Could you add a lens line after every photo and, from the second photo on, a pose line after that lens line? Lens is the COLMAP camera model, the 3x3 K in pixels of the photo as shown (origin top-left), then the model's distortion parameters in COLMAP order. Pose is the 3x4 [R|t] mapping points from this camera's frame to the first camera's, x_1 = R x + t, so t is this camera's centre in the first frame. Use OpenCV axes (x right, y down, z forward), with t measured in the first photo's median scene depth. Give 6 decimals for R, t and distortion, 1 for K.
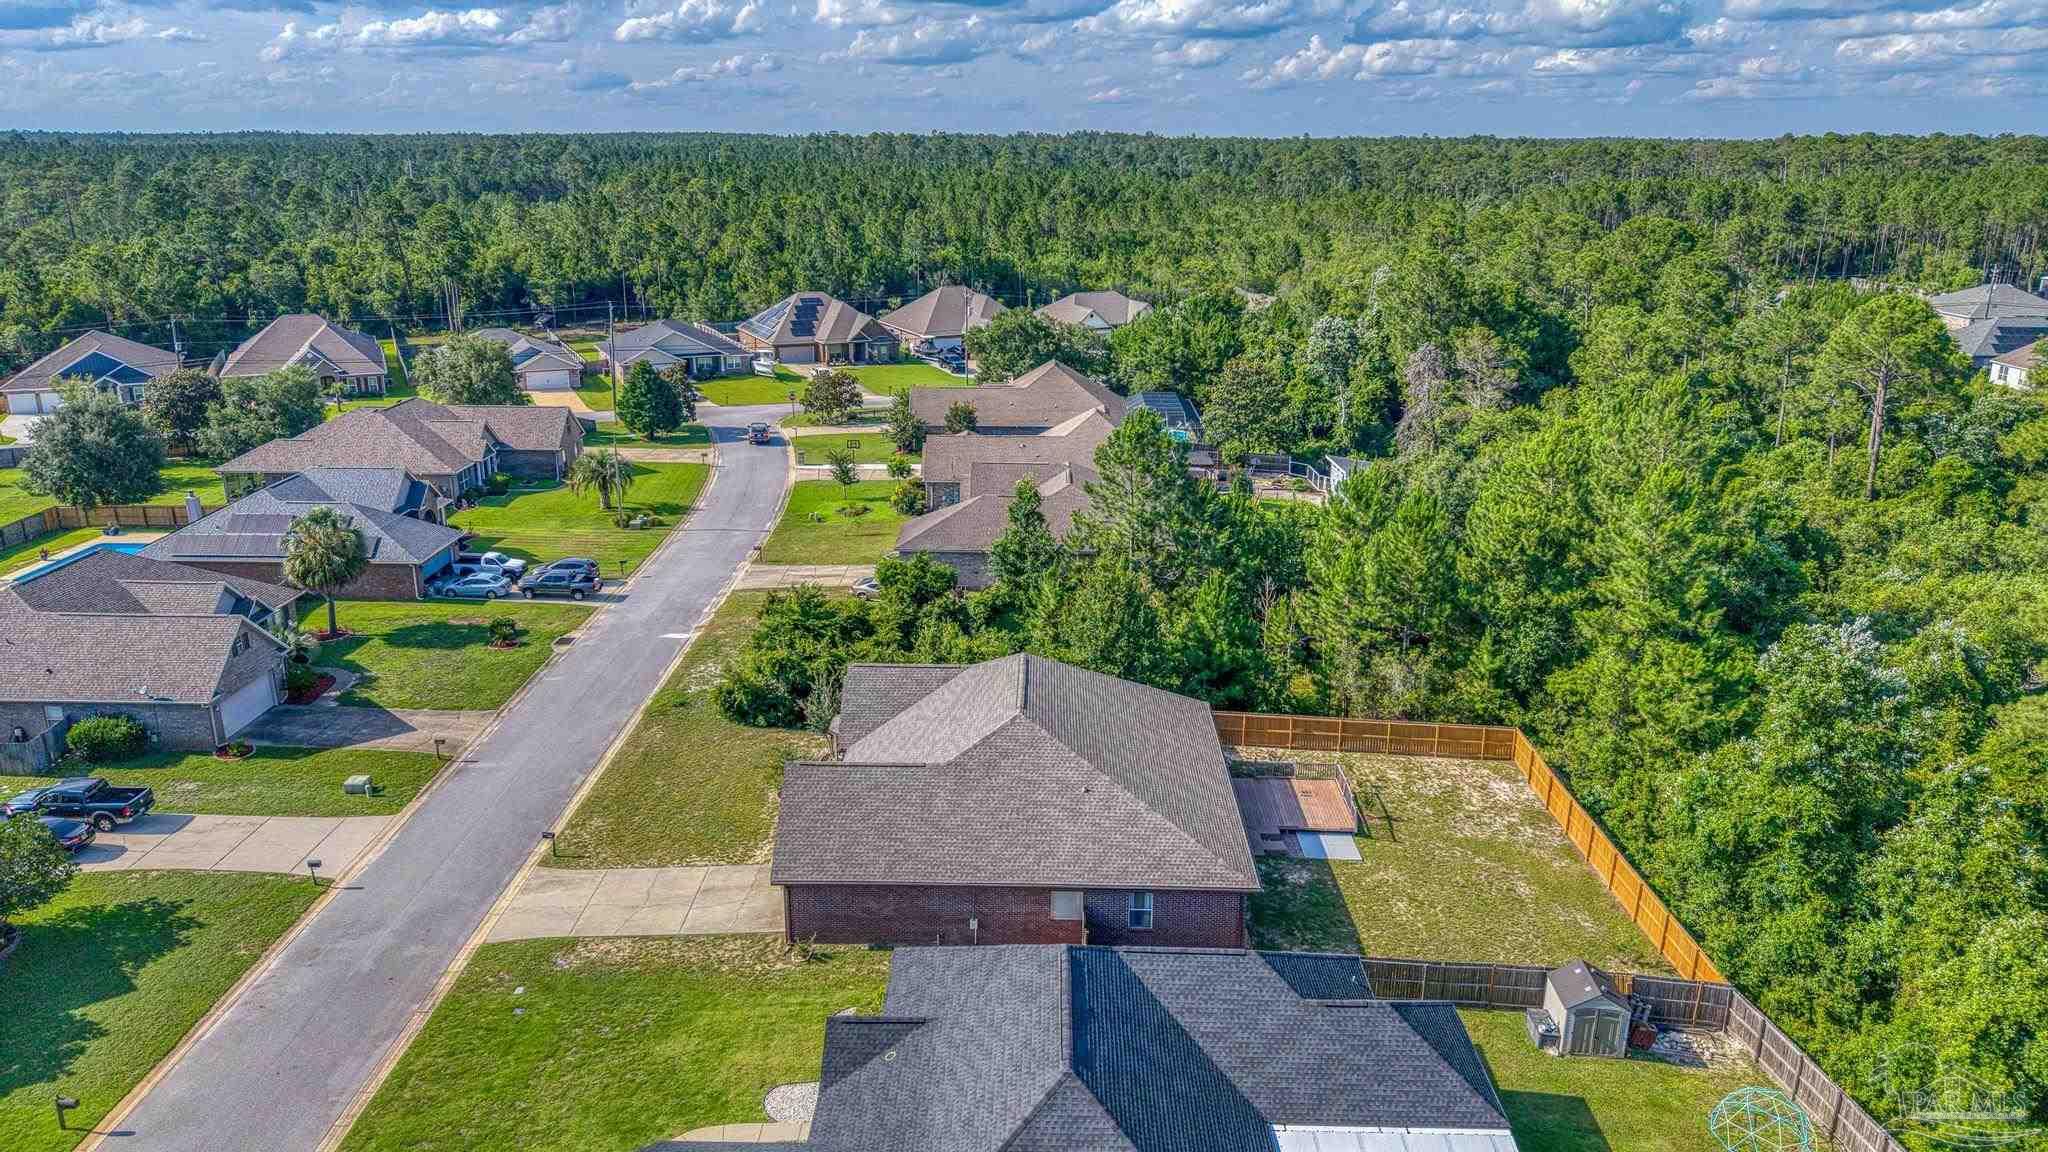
lens RADIAL K [[1389.0, 0, 1016.1], [0, 1389.0, 569.6], [0, 0, 1]] dist [0.028170, -0.024930]
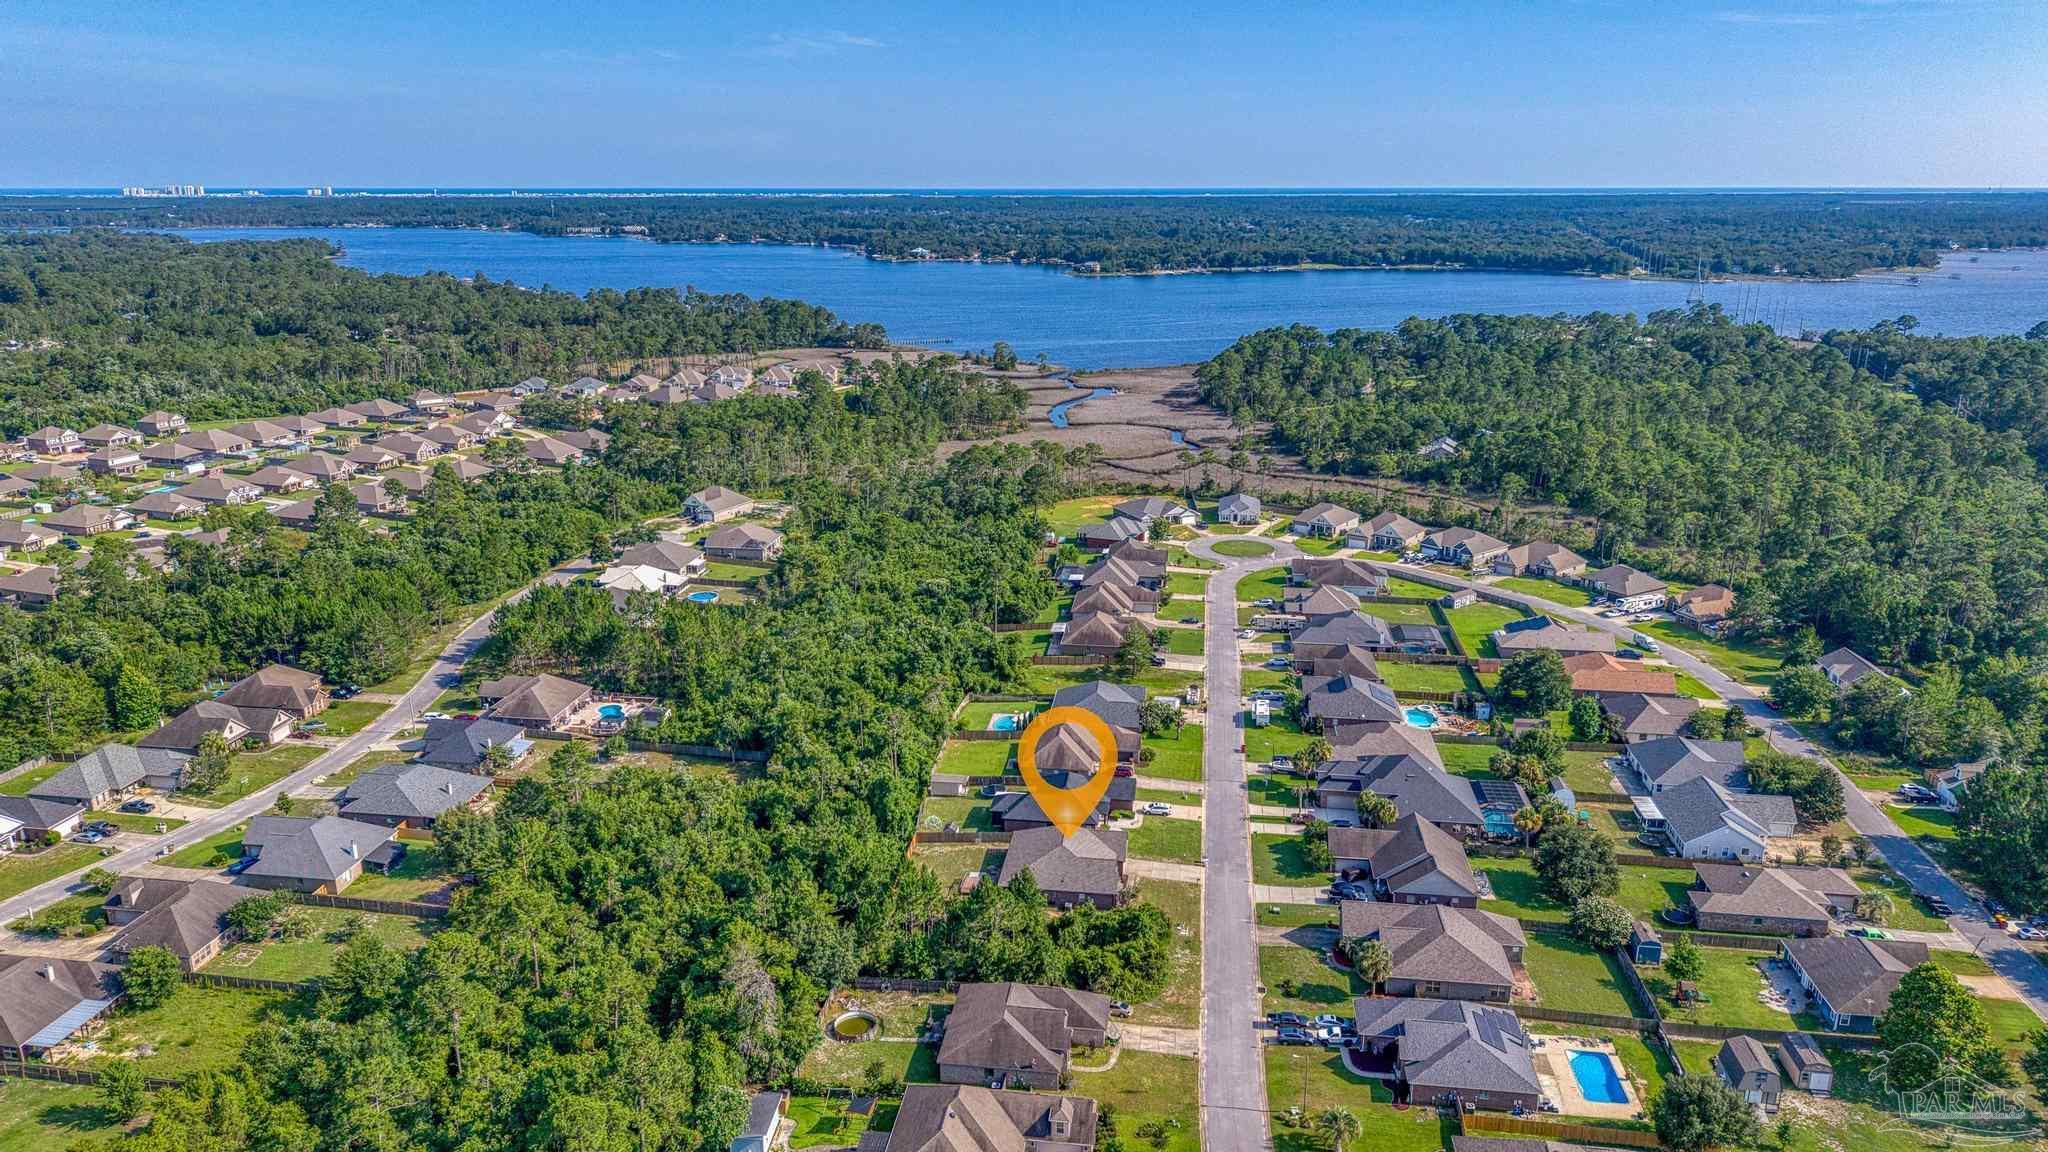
lens RADIAL K [[1389.0, 0, 1016.1], [0, 1389.0, 569.6], [0, 0, 1]] dist [0.028170, -0.024930]
pose [[-0.993730, -0.032999, 0.106824, -0.185120], [0.030270, 0.840359, 0.541184, -1.958561], [-0.107629, 0.541024, -0.834092, 2.920608]]
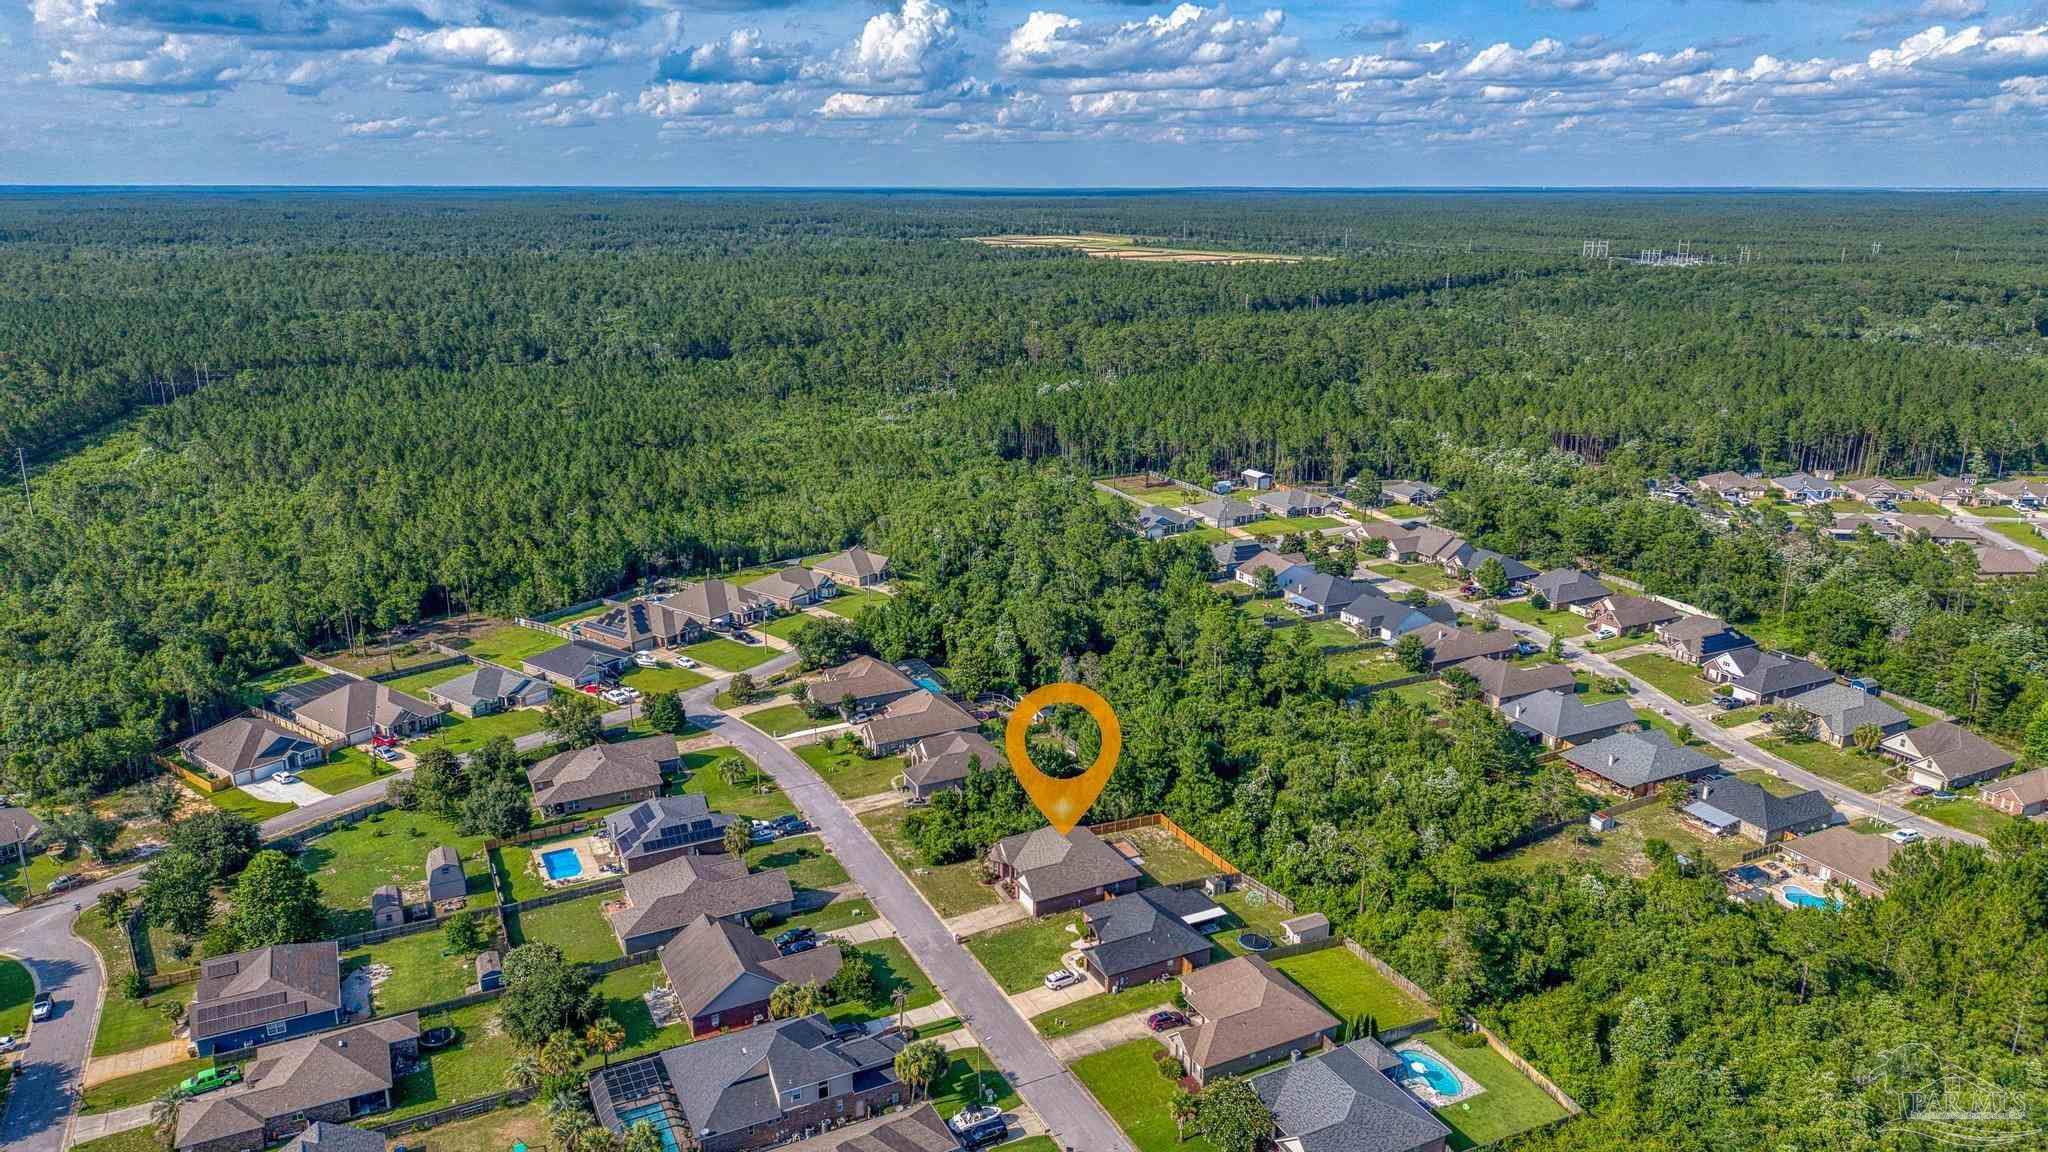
lens RADIAL K [[1375.0, 0, 1024.0], [0, 1375.0, 576.0], [0, 0, 1]] dist [0.068577, -0.001922]
pose [[0.881401, -0.131455, 0.453708, -1.301919], [0.138041, 0.990249, 0.018742, -0.535468], [-0.451748, 0.046111, 0.890953, -1.747686]]
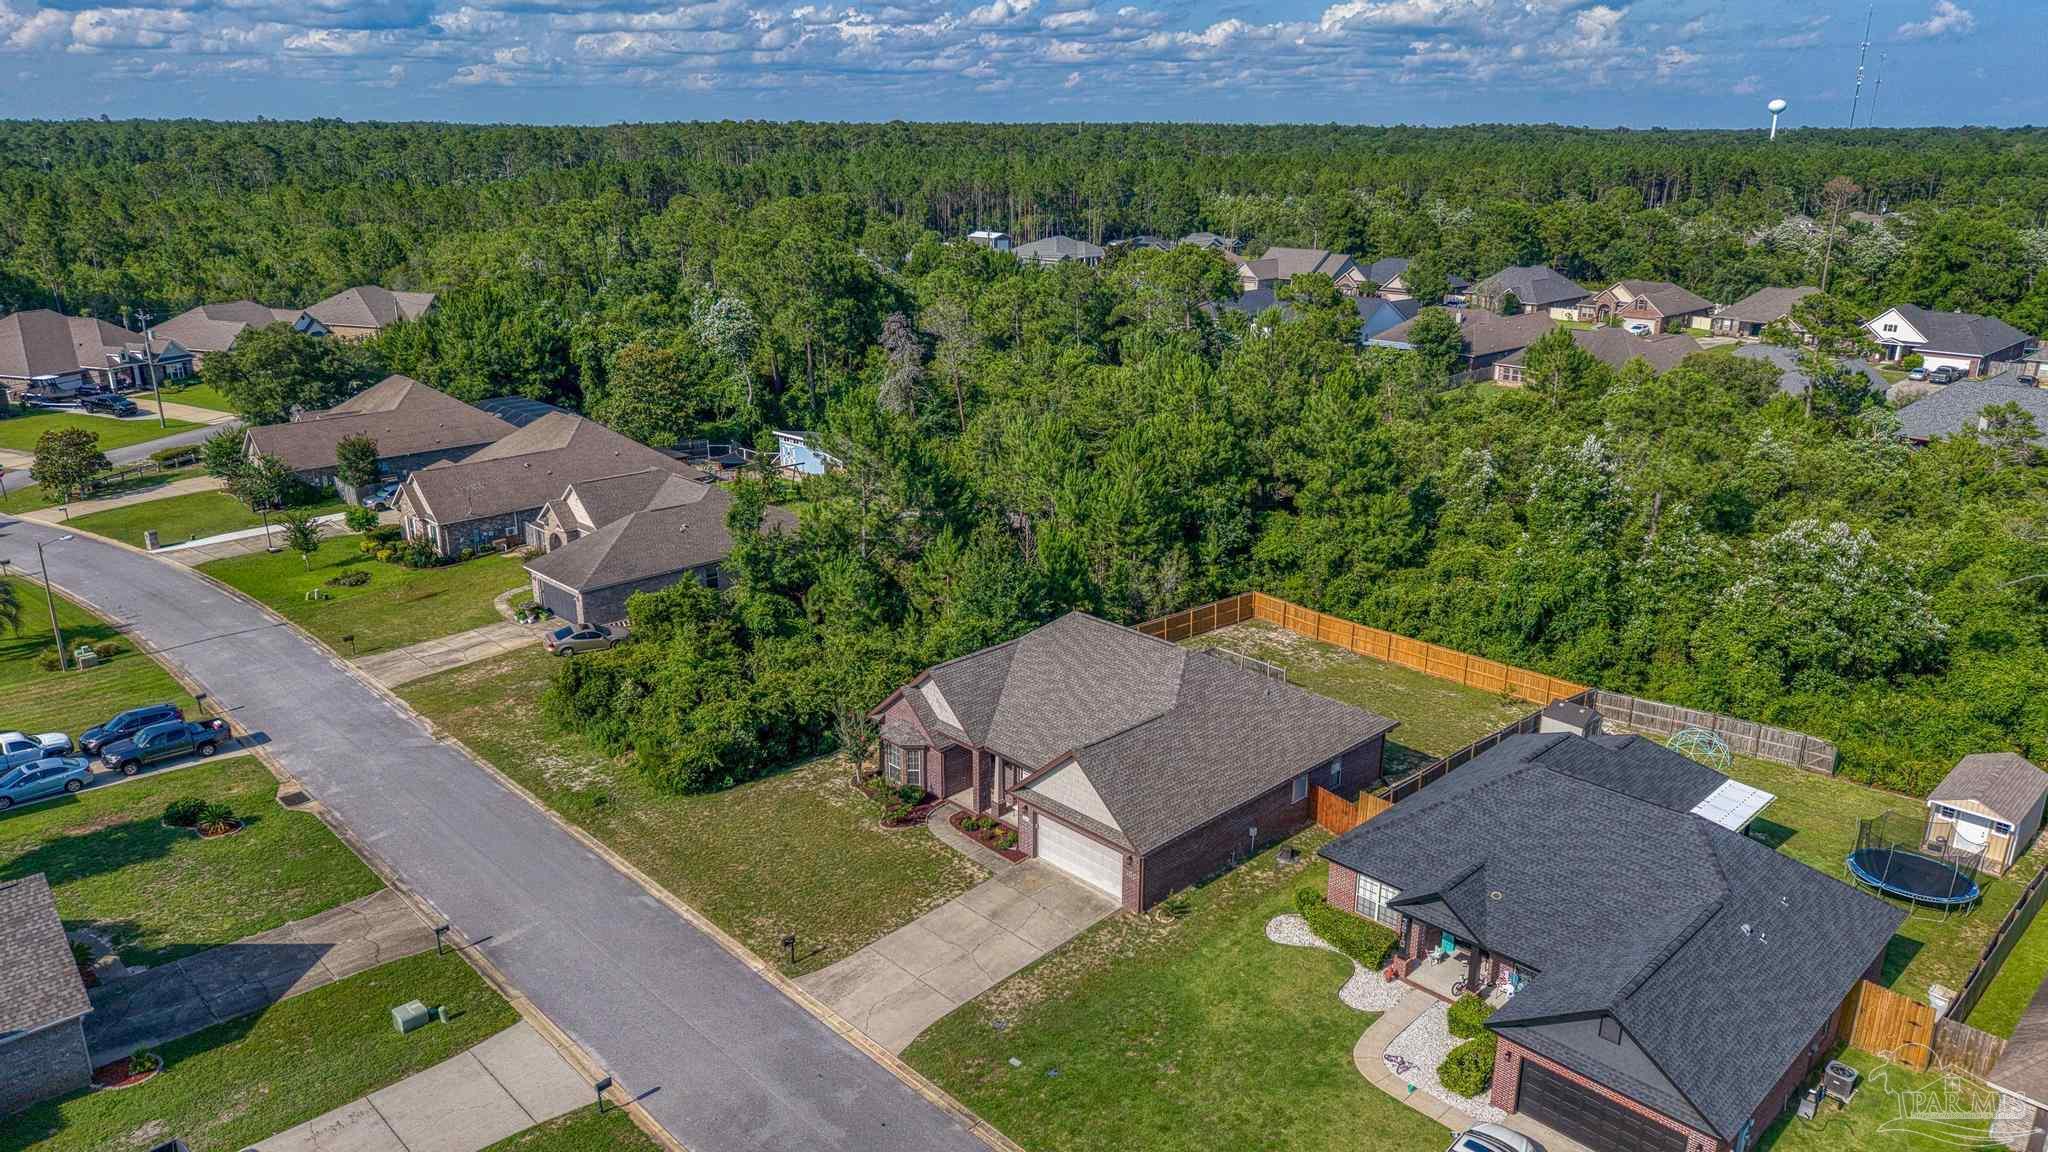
lens RADIAL K [[1389.0, 0, 1016.1], [0, 1389.0, 569.6], [0, 0, 1]] dist [0.028170, -0.024930]
pose [[0.700277, -0.215122, 0.680687, -0.632817], [0.208309, 0.973594, 0.093387, -0.067799], [-0.682803, 0.076397, 0.726598, 0.218205]]
